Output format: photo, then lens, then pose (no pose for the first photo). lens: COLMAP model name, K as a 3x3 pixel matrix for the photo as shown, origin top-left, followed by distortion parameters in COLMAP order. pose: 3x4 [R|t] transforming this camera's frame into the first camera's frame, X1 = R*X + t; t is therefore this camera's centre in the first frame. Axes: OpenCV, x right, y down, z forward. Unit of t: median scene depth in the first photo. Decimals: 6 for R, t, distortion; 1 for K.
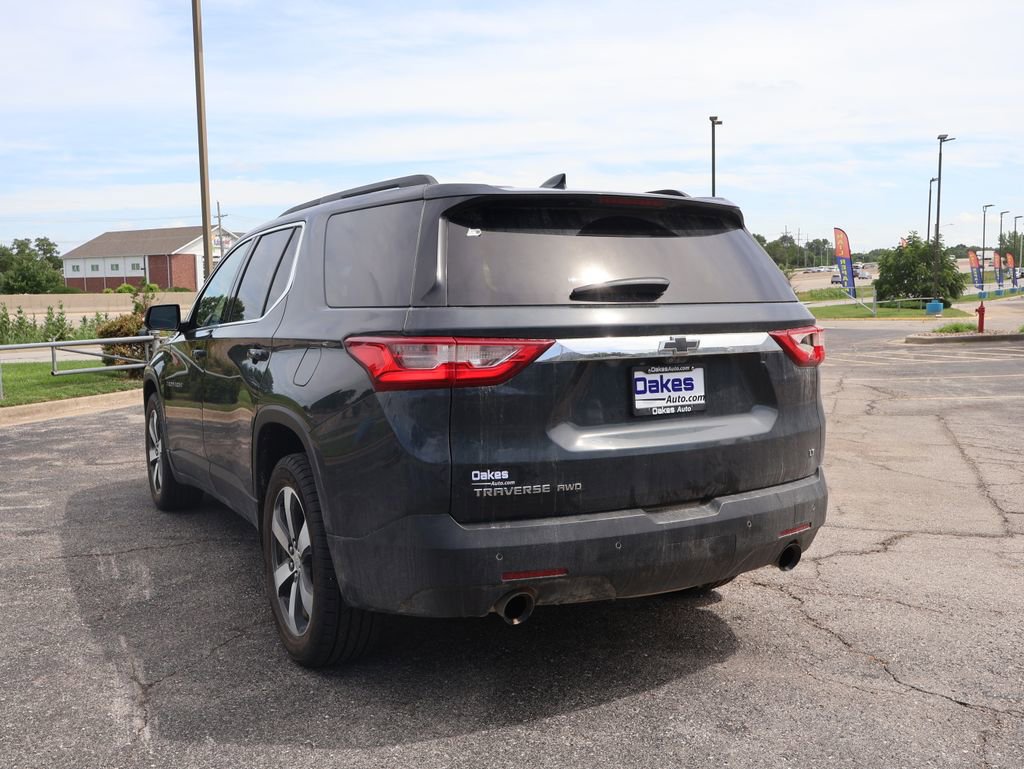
lens RADIAL K [[958.6, 0, 513.8], [0, 958.6, 389.7], [0, 0, 1]] dist [-0.009493, 0.000000]
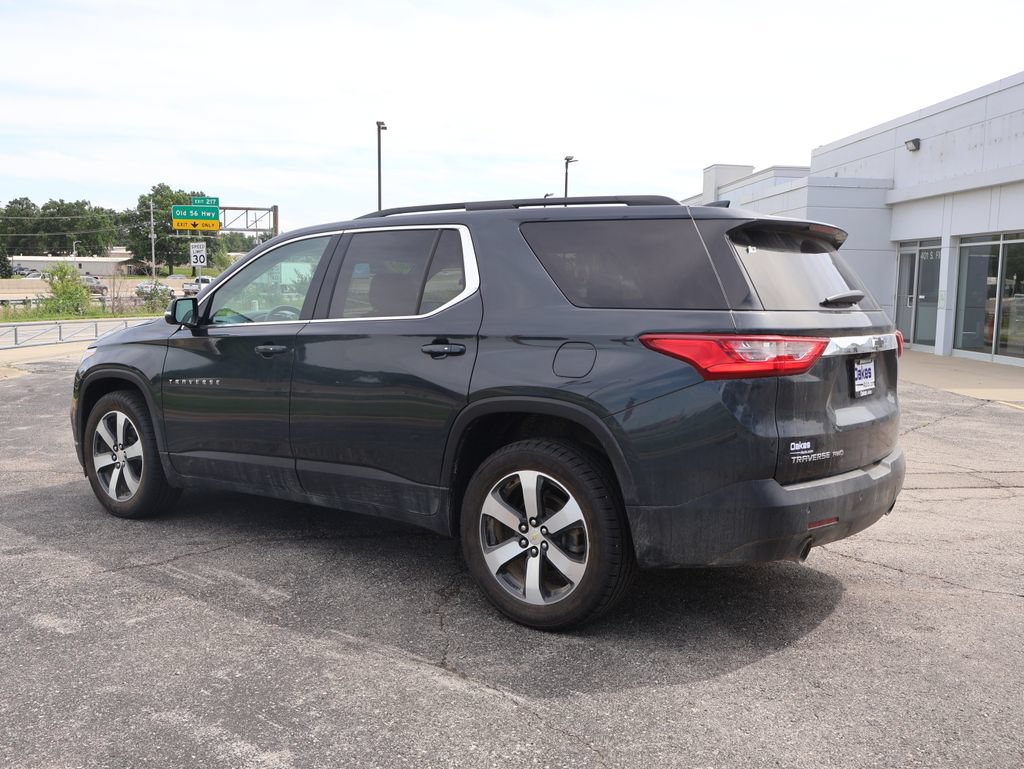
lens RADIAL K [[958.6, 0, 511.5], [0, 958.6, 390.6], [0, 0, 1]] dist [-0.009493, 0.000000]
pose [[0.916769, -0.015463, 0.399118, -0.785290], [0.014588, 0.999880, 0.005229, 0.004398], [-0.399151, 0.001029, 0.916885, 0.001750]]
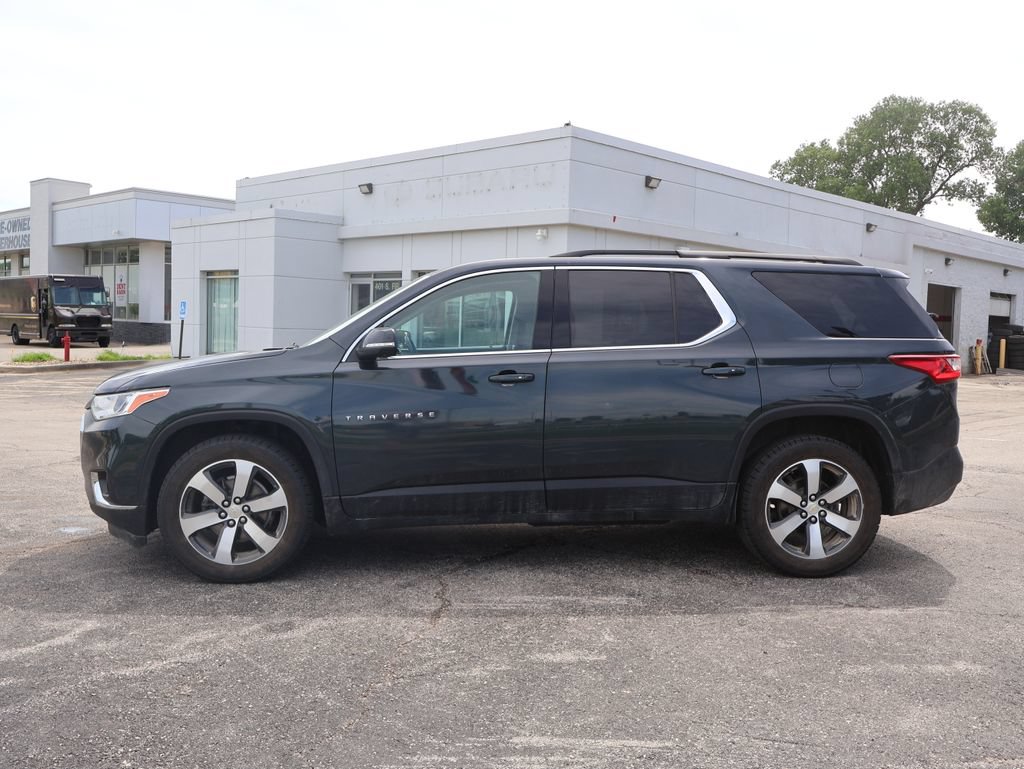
lens RADIAL K [[958.6, 0, 507.7], [0, 958.6, 393.1], [0, 0, 1]] dist [-0.009493, 0.000000]
pose [[0.408847, -0.041945, 0.911639, -1.996237], [0.067592, 0.997591, 0.015586, -0.060849], [-0.910097, 0.055248, 0.410697, 0.928485]]
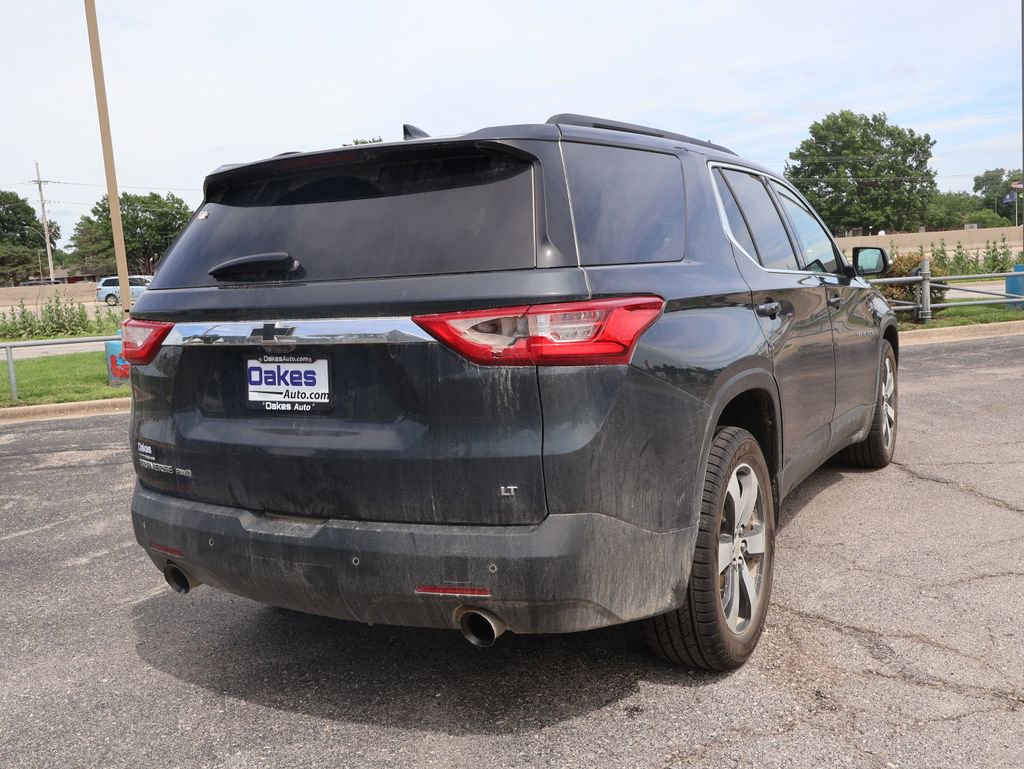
lens RADIAL K [[958.6, 0, 511.0], [0, 958.6, 387.1], [0, 0, 1]] dist [-0.009493, 0.000000]
pose [[0.520059, 0.088749, -0.849507, 0.987847], [-0.029282, 0.995855, 0.086112, -0.075444], [0.853628, -0.019908, 0.520502, 0.715901]]
